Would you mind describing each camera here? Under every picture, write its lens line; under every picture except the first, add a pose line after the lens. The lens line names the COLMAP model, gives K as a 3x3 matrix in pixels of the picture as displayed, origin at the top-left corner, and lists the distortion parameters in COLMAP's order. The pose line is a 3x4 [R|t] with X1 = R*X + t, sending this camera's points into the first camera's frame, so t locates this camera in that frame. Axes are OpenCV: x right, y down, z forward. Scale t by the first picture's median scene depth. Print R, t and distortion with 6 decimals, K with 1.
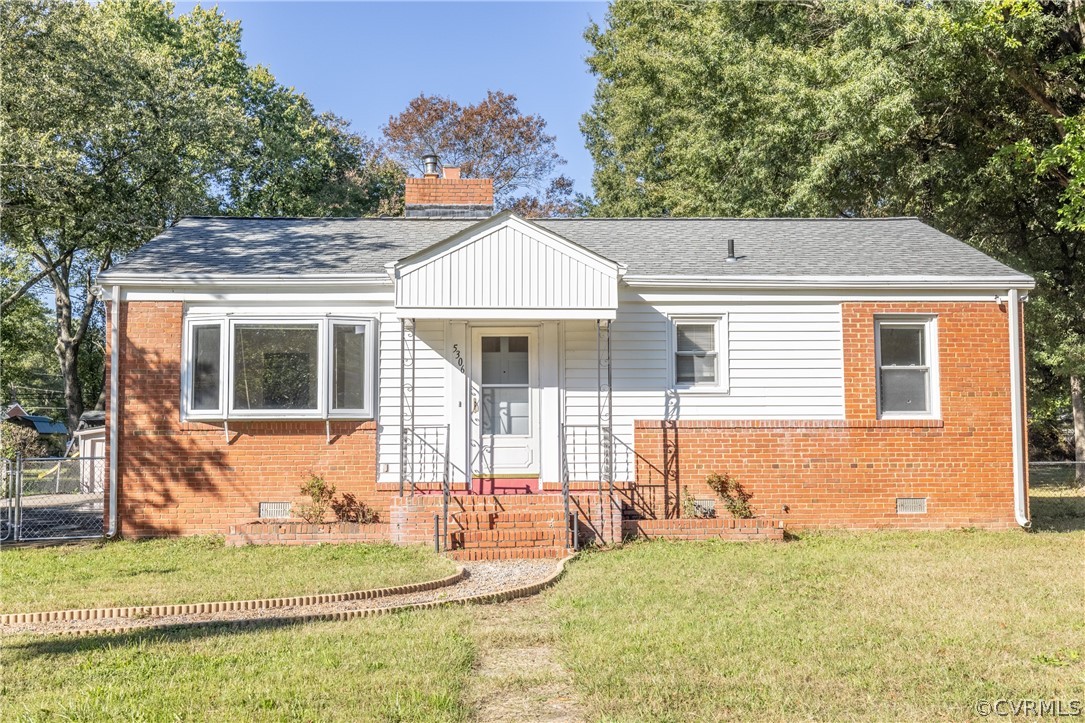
lens RADIAL K [[1063.6, 0, 543.2], [0, 1063.6, 361.9], [0, 0, 1]] dist [0.024979, 0.000000]
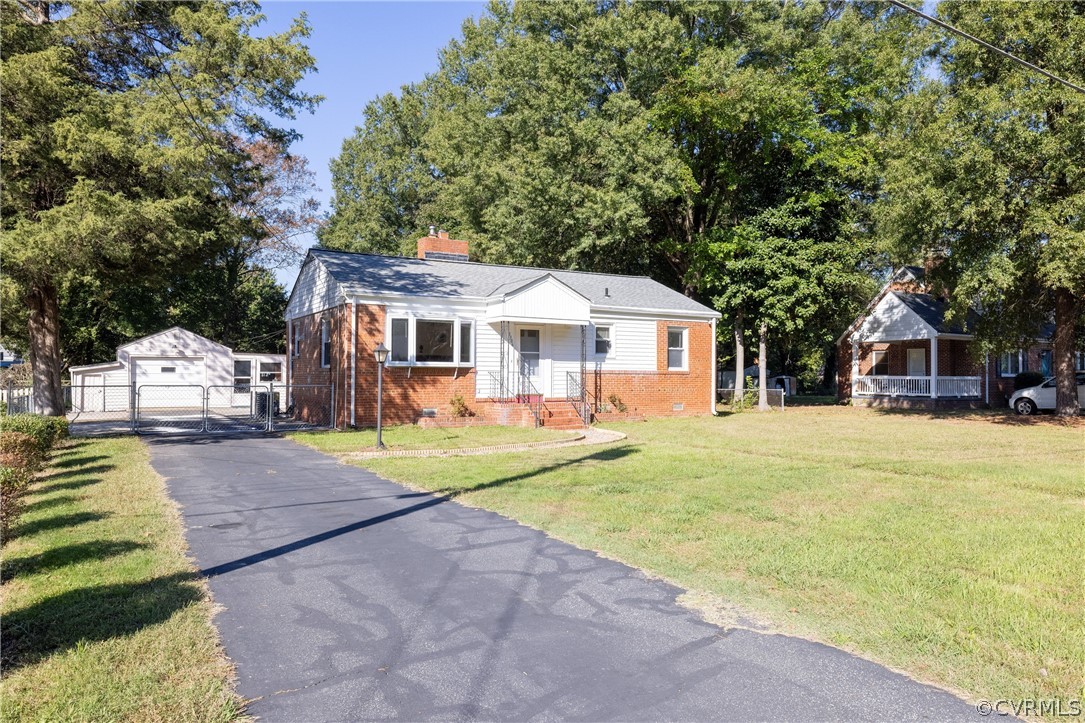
lens RADIAL K [[746.1, 0, 542.9], [0, 746.1, 363.7], [0, 0, 1]] dist [0.002780, 0.000648]
pose [[0.890819, 0.016969, 0.454042, -0.688345], [-0.042609, 0.998018, 0.046300, -0.026479], [-0.452357, -0.060591, 0.889776, -0.345981]]
